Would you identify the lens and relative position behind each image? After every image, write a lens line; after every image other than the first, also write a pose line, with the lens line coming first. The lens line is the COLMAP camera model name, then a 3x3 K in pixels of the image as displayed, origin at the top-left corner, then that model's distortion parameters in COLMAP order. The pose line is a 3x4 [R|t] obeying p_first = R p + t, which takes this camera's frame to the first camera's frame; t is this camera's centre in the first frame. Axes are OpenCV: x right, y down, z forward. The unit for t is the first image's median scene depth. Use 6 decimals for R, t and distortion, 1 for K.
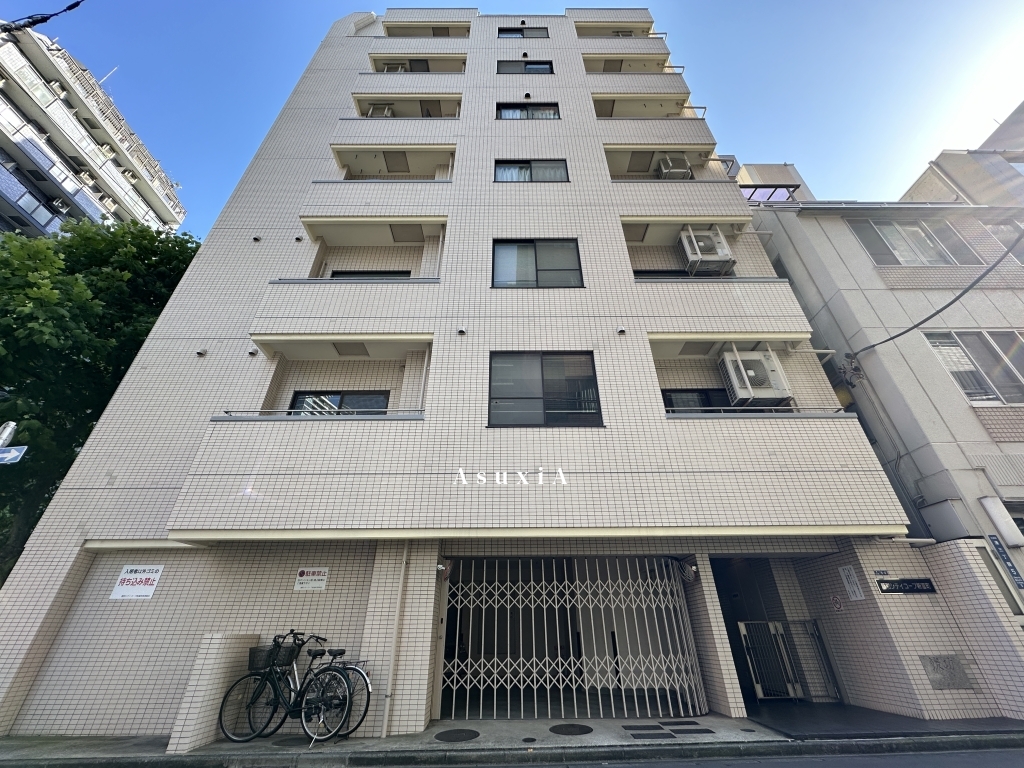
lens RADIAL K [[405.8, 0, 509.9], [0, 405.8, 381.7], [0, 0, 1]] dist [-0.005117, -0.000727]
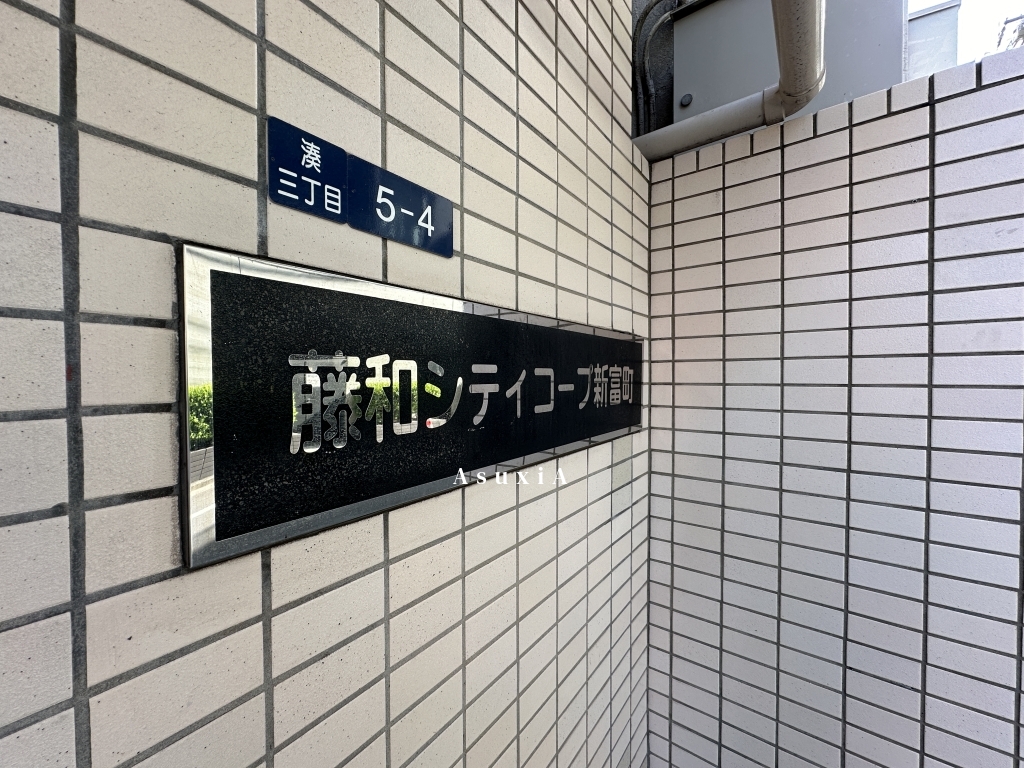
lens RADIAL K [[405.8, 0, 509.9], [0, 405.8, 381.7], [0, 0, 1]] dist [-0.005117, -0.000727]
pose [[0.605754, -0.007814, 0.795613, 0.861197], [-0.425985, 0.841379, 0.332594, 0.456497], [-0.672011, -0.540390, 0.506340, 0.916244]]
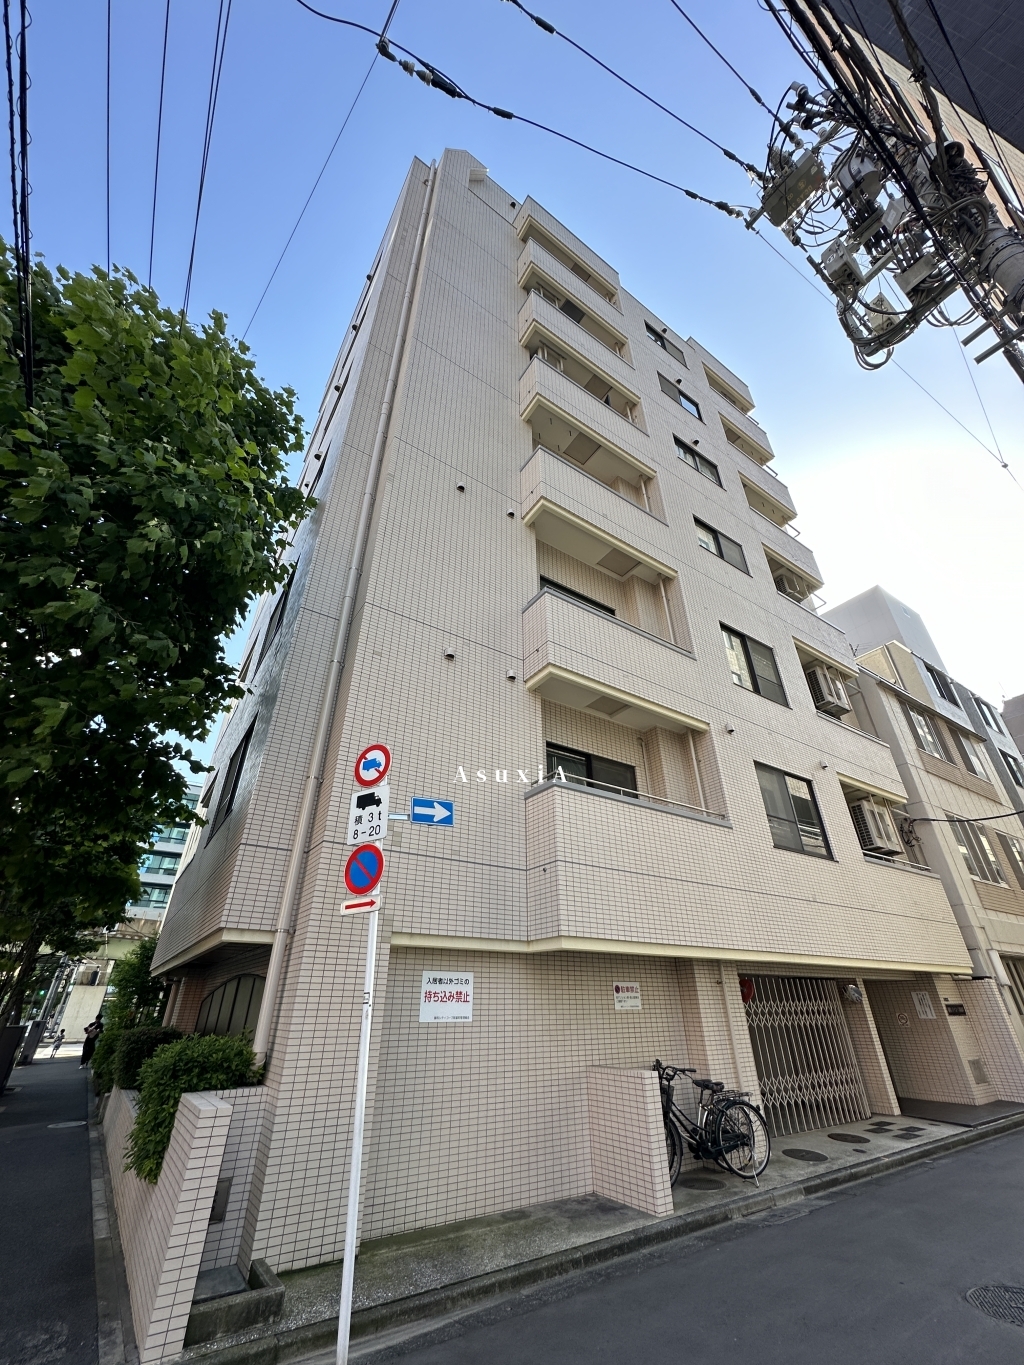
lens RADIAL K [[561.5, 0, 534.4], [0, 561.5, 688.3], [0, 0, 1]] dist [-0.031009, 0.017699]
pose [[0.824617, 0.288860, 0.486382, -1.391246], [-0.288381, 0.954345, -0.077857, 0.018869], [-0.486666, -0.076061, 0.870271, 0.127190]]
